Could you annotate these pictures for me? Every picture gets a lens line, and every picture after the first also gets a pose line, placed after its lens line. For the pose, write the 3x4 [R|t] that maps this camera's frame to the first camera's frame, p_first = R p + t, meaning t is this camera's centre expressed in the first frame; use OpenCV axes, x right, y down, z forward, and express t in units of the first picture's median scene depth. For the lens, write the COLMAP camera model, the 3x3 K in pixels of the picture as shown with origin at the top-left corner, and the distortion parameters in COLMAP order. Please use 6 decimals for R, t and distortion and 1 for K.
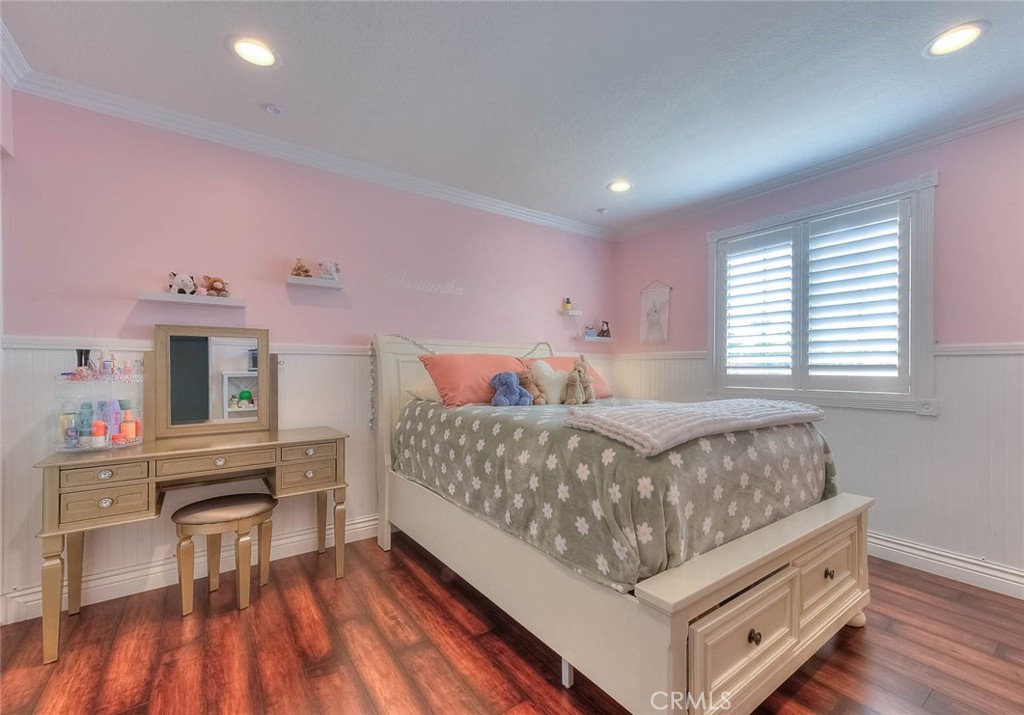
lens RADIAL K [[431.9, 0, 512.0], [0, 431.9, 357.5], [0, 0, 1]] dist [0.027398, 0.000236]
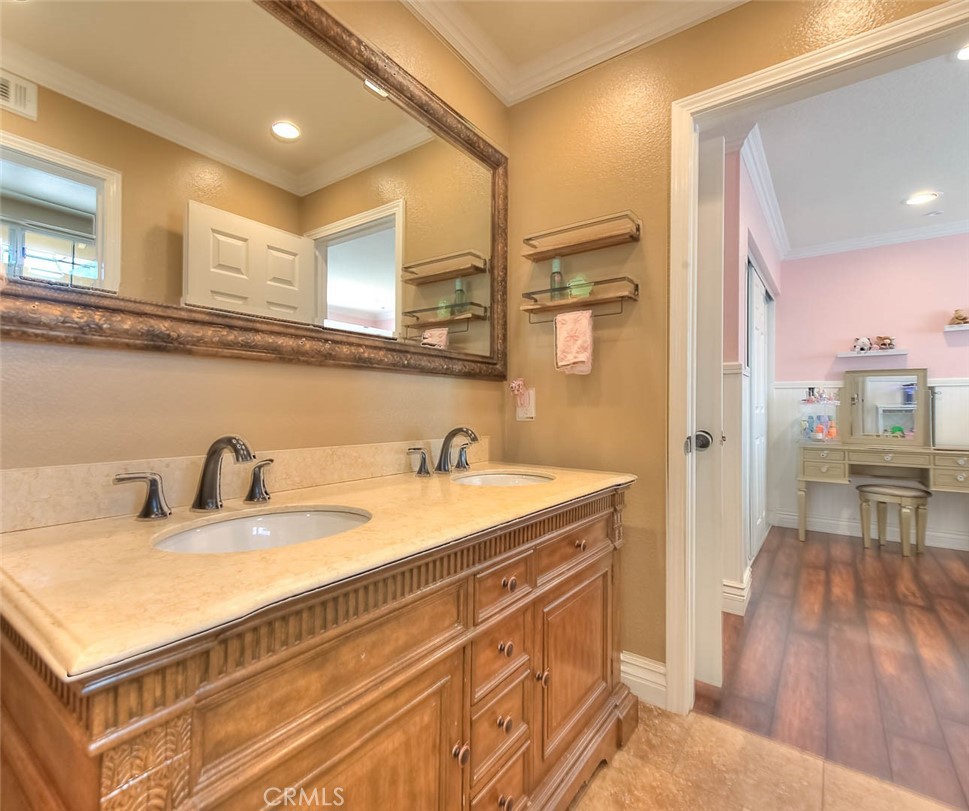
lens RADIAL K [[479.0, 0, 484.5], [0, 479.0, 405.5], [0, 0, 1]] dist [0.001660, 0.000264]
pose [[0.307427, 0.023487, -0.951282, 0.468917], [0.003311, 0.999663, 0.025752, 0.002235], [0.951566, -0.011067, 0.307246, -0.816122]]
